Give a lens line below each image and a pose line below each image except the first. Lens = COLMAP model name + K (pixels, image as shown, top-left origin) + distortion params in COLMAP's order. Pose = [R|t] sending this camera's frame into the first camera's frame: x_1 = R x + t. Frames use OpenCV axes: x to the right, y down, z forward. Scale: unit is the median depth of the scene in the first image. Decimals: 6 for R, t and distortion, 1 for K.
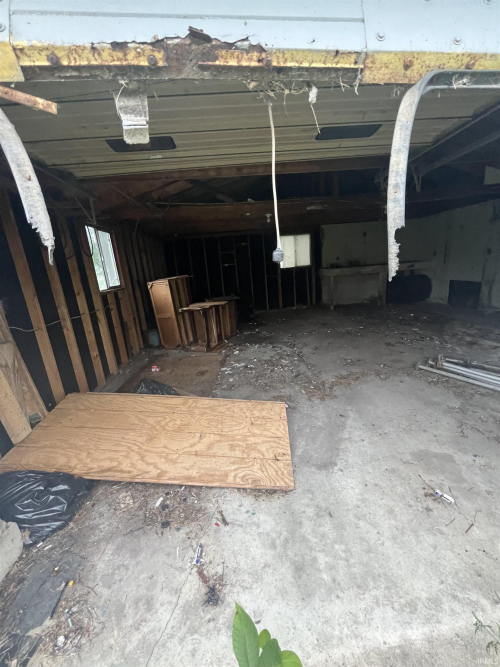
lens RADIAL K [[273.4, 0, 250.0], [0, 273.4, 333.5], [0, 0, 1]] dist [-0.000178, 0.000005]
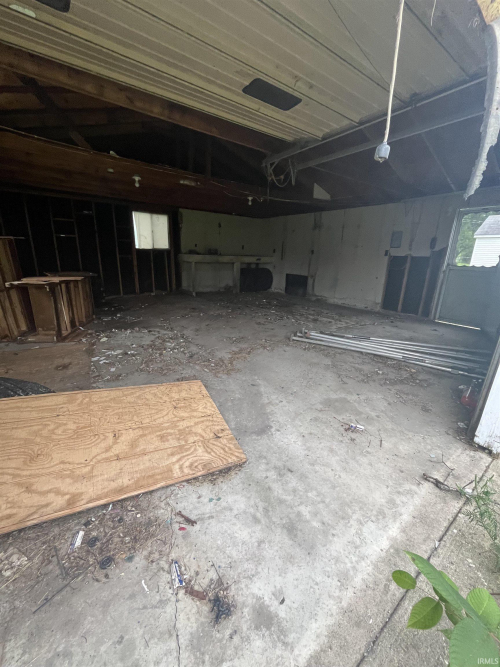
lens RADIAL K [[273.4, 0, 250.0], [0, 273.4, 333.5], [0, 0, 1]] dist [-0.000178, 0.000005]
pose [[0.837508, -0.048887, 0.544234, -0.267510], [0.037810, 0.998787, 0.031535, 0.088649], [-0.545116, -0.005833, 0.838340, 0.175698]]
